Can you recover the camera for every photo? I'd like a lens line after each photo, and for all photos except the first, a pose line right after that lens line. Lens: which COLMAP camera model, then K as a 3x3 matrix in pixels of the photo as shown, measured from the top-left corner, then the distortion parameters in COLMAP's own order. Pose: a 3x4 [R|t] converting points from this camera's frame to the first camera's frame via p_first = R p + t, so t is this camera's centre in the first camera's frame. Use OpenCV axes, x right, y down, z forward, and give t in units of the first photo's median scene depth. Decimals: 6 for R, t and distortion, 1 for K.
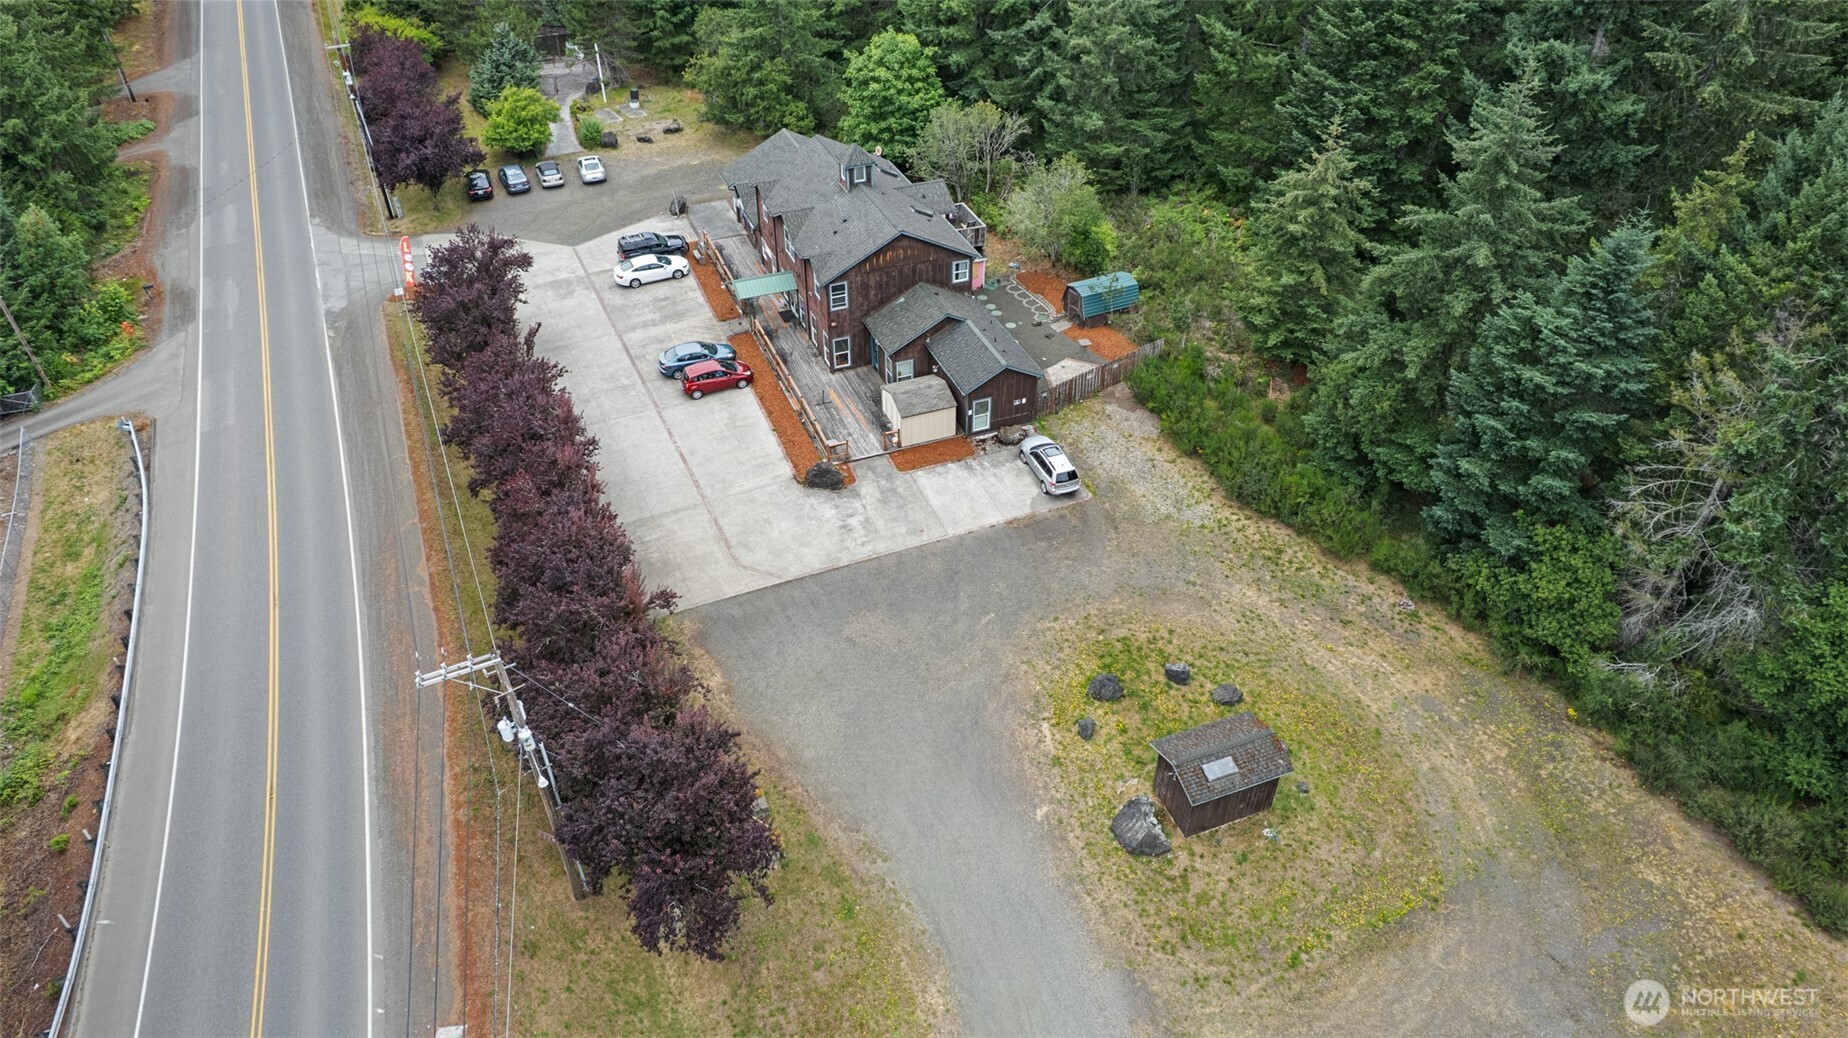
lens RADIAL K [[1178.5, 0, 923.7], [0, 1178.5, 524.7], [0, 0, 1]] dist [-0.039618, 0.017746]
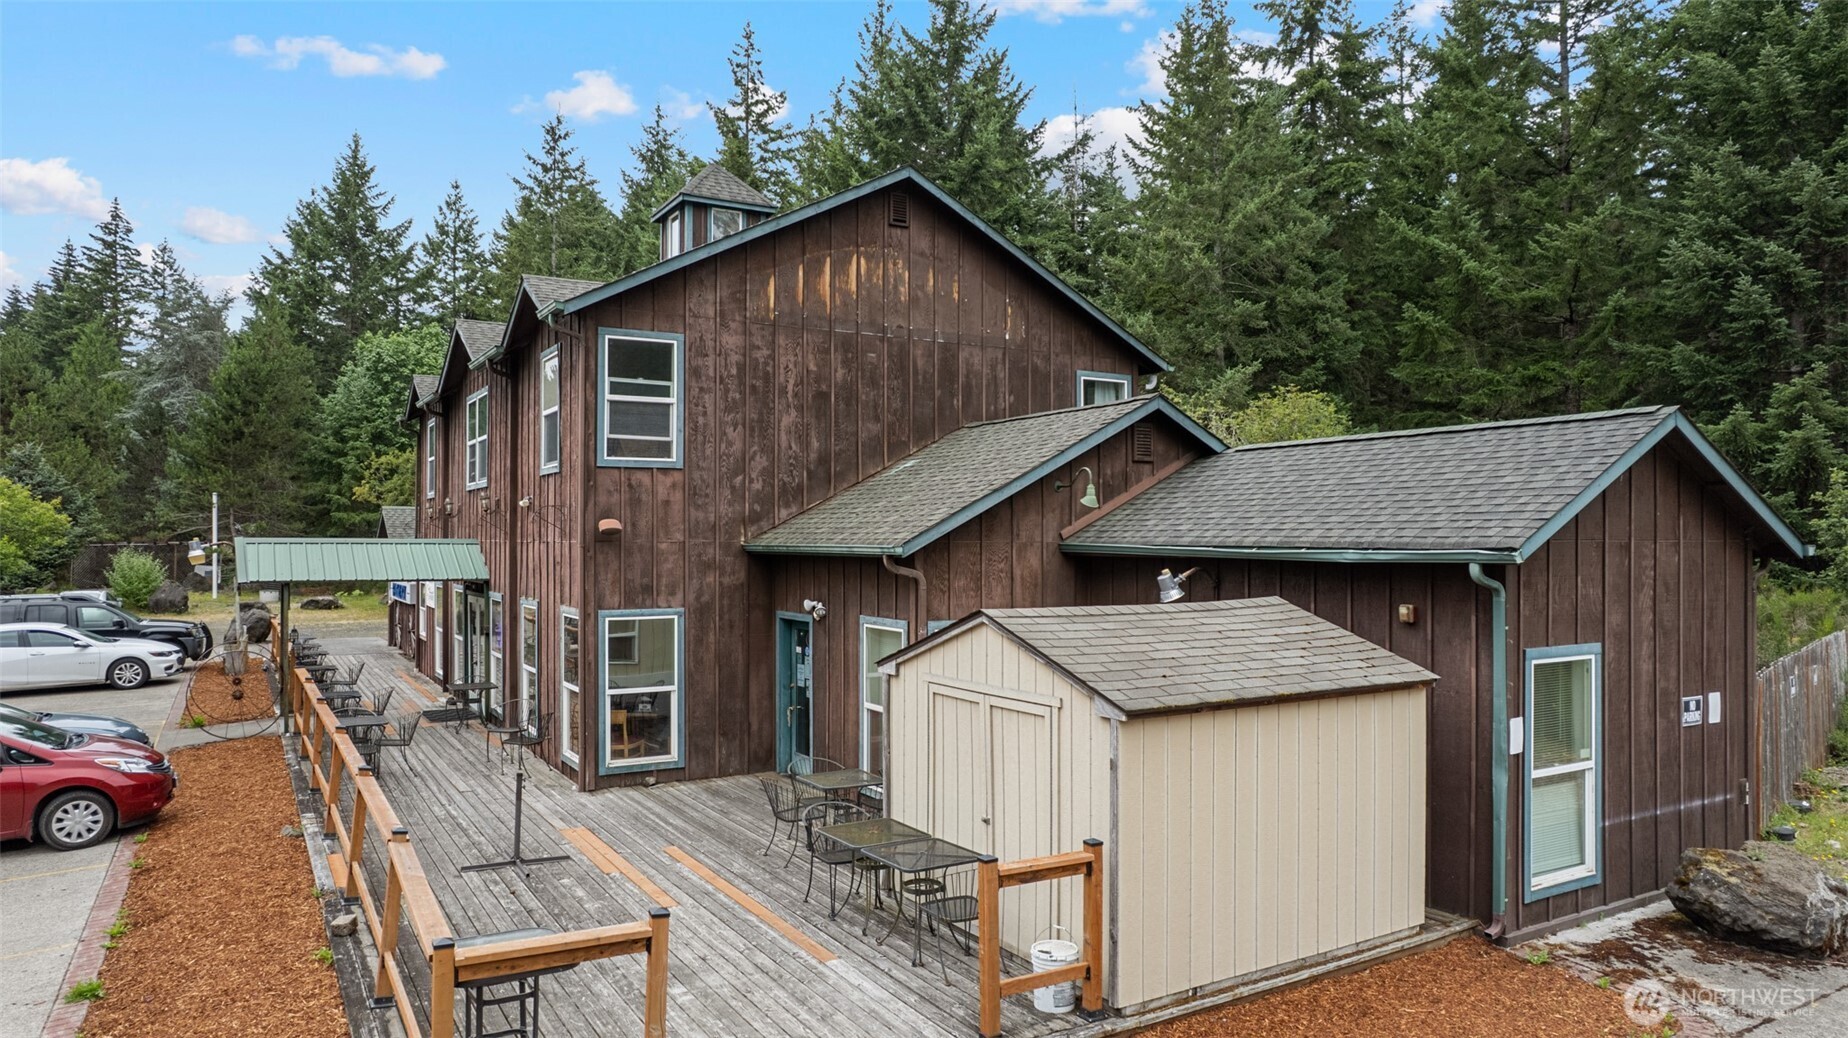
lens RADIAL K [[1178.5, 0, 923.1], [0, 1178.5, 522.0], [0, 0, 1]] dist [-0.039618, 0.017746]
pose [[0.987259, -0.001292, 0.159119, -0.055105], [0.103742, 0.763457, -0.637473, -0.028395], [-0.120657, 0.645858, 0.753863, 0.843869]]
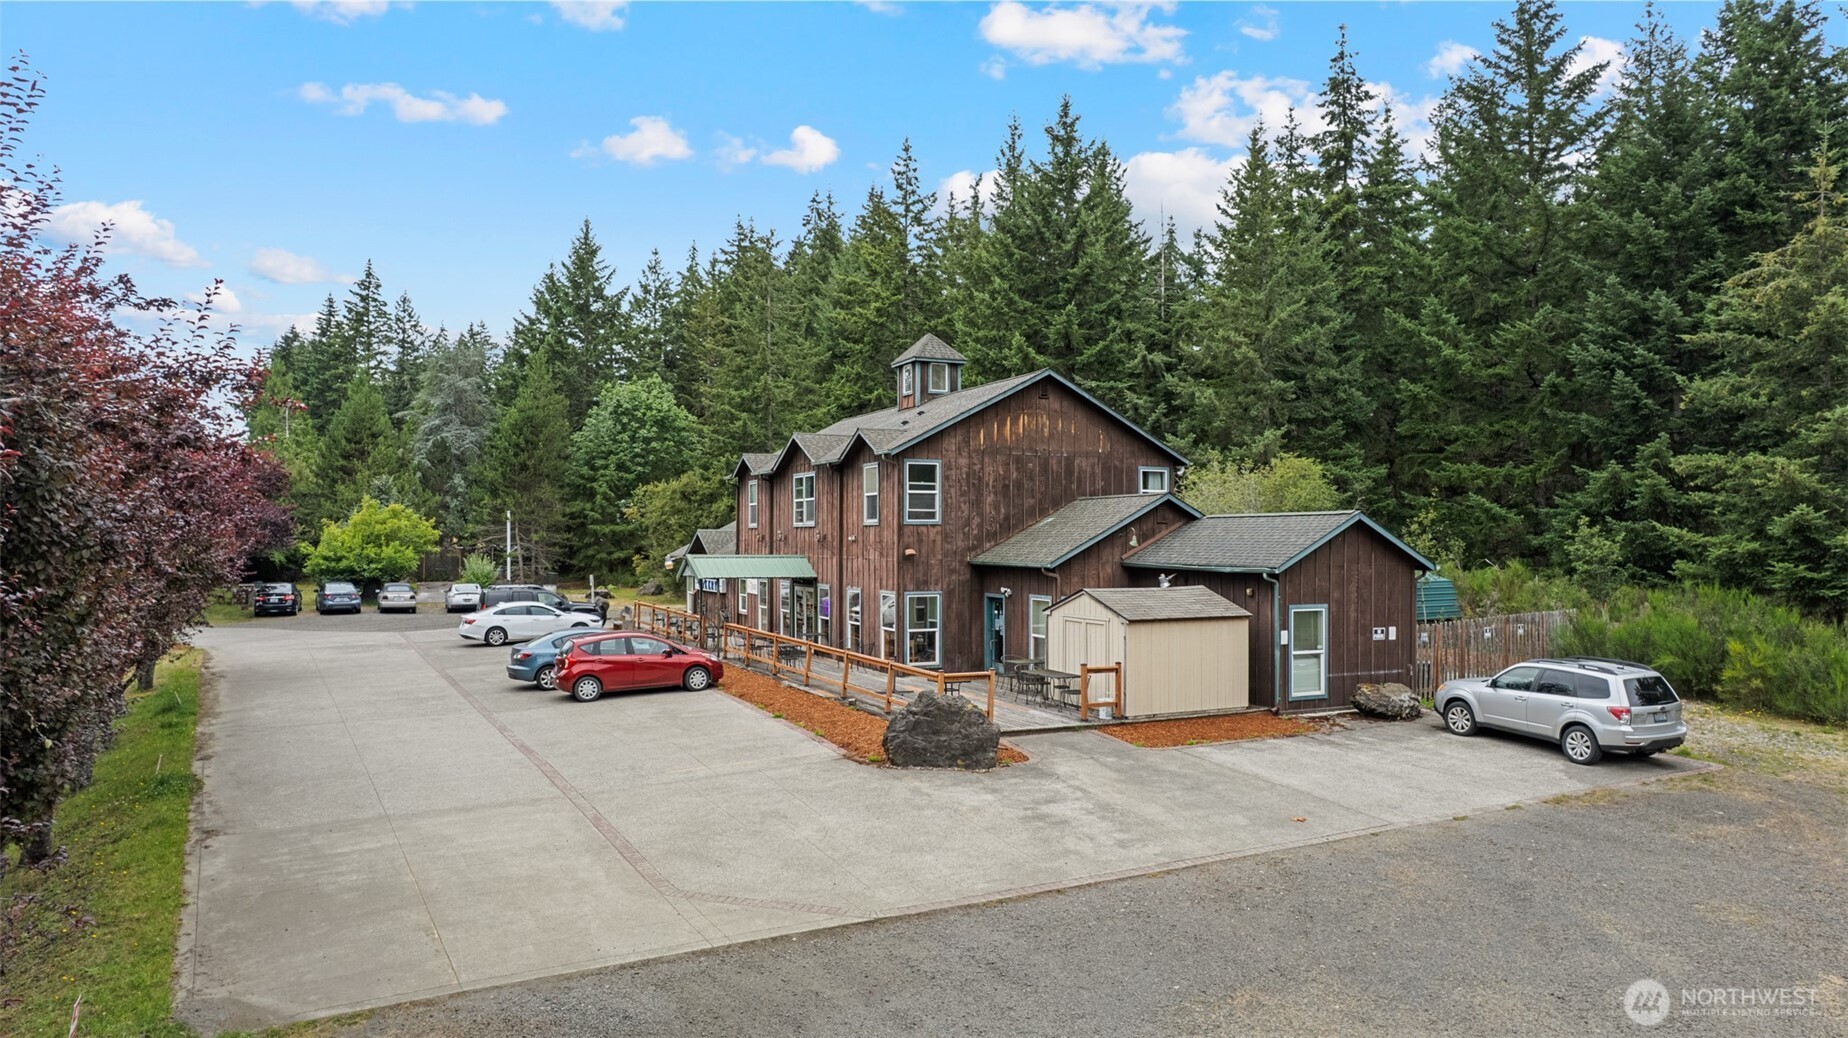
lens RADIAL K [[1178.5, 0, 922.2], [0, 1178.5, 521.8], [0, 0, 1]] dist [-0.039618, 0.017746]
pose [[0.998113, -0.002091, 0.061372, -0.101723], [0.041187, 0.764091, -0.643793, 0.118864], [-0.045548, 0.645105, 0.762735, 0.651278]]
